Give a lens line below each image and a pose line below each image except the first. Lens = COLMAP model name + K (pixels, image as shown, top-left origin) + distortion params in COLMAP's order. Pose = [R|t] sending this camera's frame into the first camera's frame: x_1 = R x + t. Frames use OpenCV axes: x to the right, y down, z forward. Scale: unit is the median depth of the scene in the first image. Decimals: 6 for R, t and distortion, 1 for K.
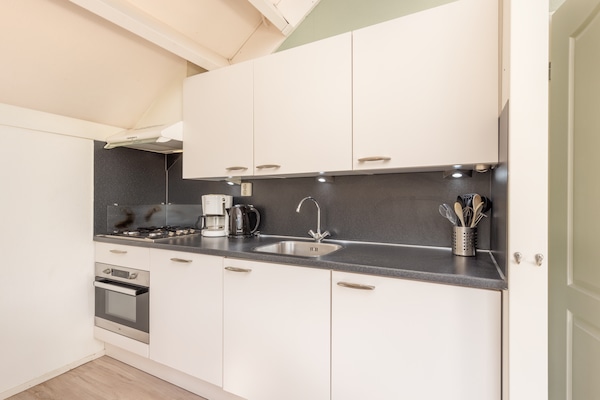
lens RADIAL K [[309.1, 0, 300.0], [0, 309.1, 200.0], [0, 0, 1]] dist [-0.004152, -0.000722]
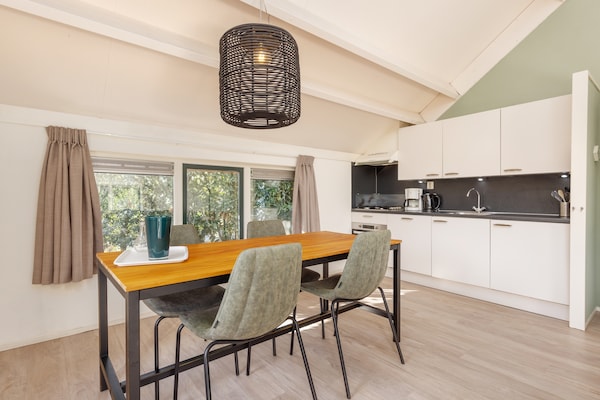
lens RADIAL K [[309.1, 0, 300.0], [0, 309.1, 200.0], [0, 0, 1]] dist [-0.004152, -0.000722]
pose [[0.926620, 0.005254, -0.375962, -0.225392], [-0.002602, 0.999968, 0.007561, 0.043950], [0.375990, -0.006028, 0.926604, -1.077499]]
